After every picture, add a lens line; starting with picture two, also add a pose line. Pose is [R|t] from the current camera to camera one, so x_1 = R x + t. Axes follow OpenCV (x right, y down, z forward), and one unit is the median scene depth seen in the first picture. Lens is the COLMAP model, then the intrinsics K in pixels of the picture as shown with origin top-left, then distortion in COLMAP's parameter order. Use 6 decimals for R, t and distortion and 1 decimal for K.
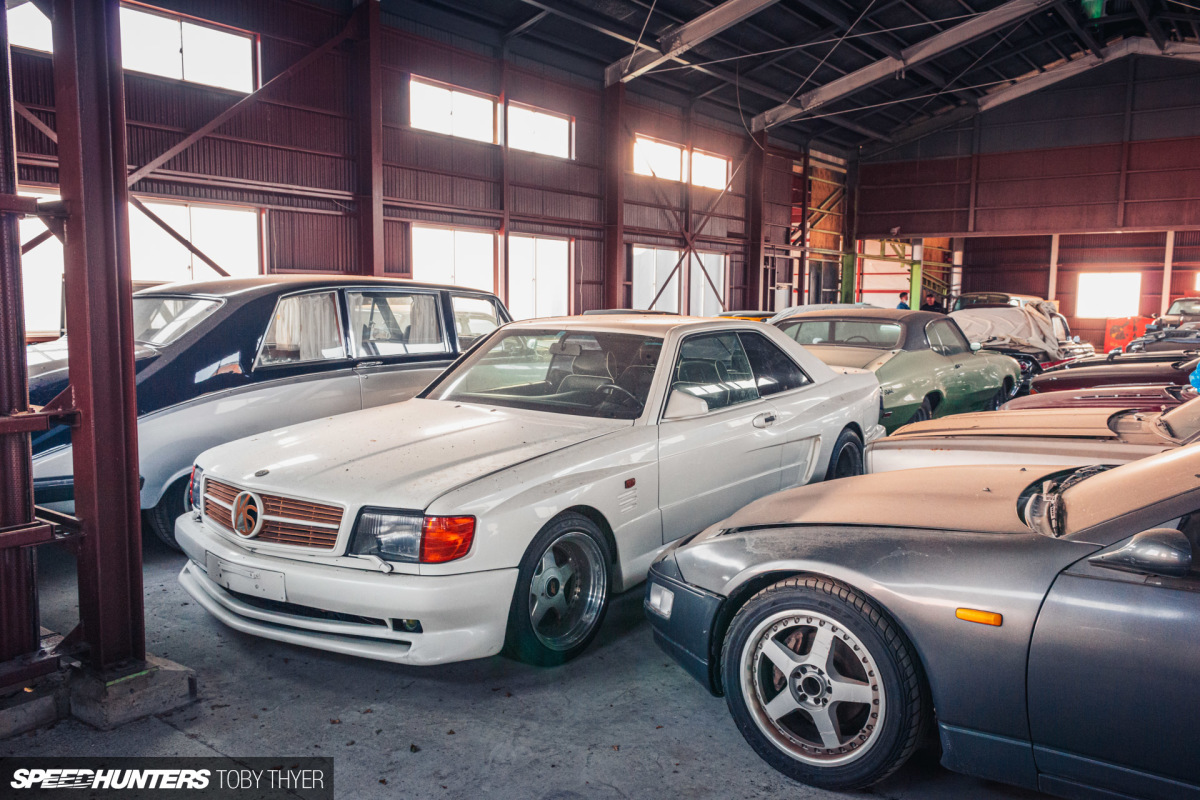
lens RADIAL K [[932.4, 0, 602.0], [0, 932.4, 401.9], [0, 0, 1]] dist [0.006878, -0.007184]
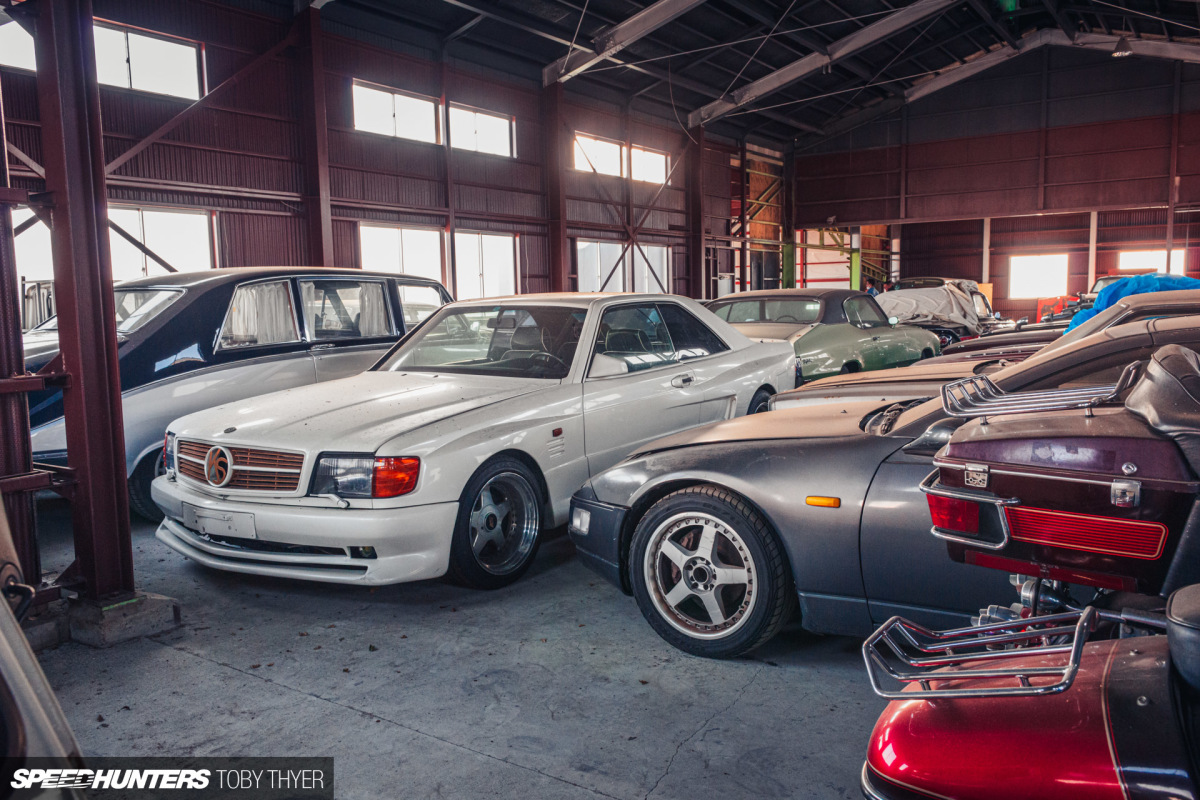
lens RADIAL K [[932.4, 0, 600.7], [0, 932.4, 401.0], [0, 0, 1]] dist [0.006878, -0.007184]
pose [[0.998382, -0.036521, 0.043585, 0.012868], [0.036563, 0.999331, -0.000155, 0.019038], [-0.043551, 0.001748, 0.999050, -0.052358]]
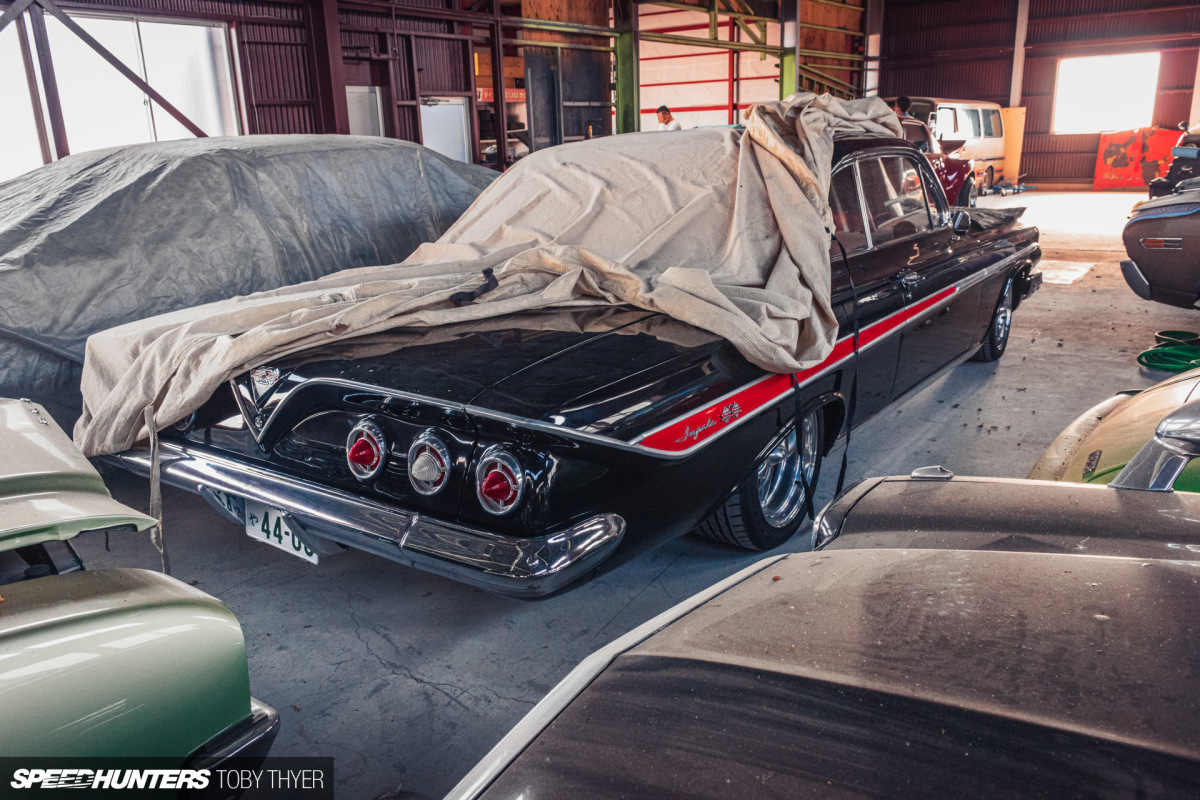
lens RADIAL K [[932.4, 0, 601.8], [0, 932.4, 404.9], [0, 0, 1]] dist [0.006878, -0.007184]
pose [[0.998948, -0.045845, 0.000594, 0.562550], [0.045034, 0.983557, 0.174891, -0.098013], [-0.008602, -0.174680, 0.984588, 1.007477]]
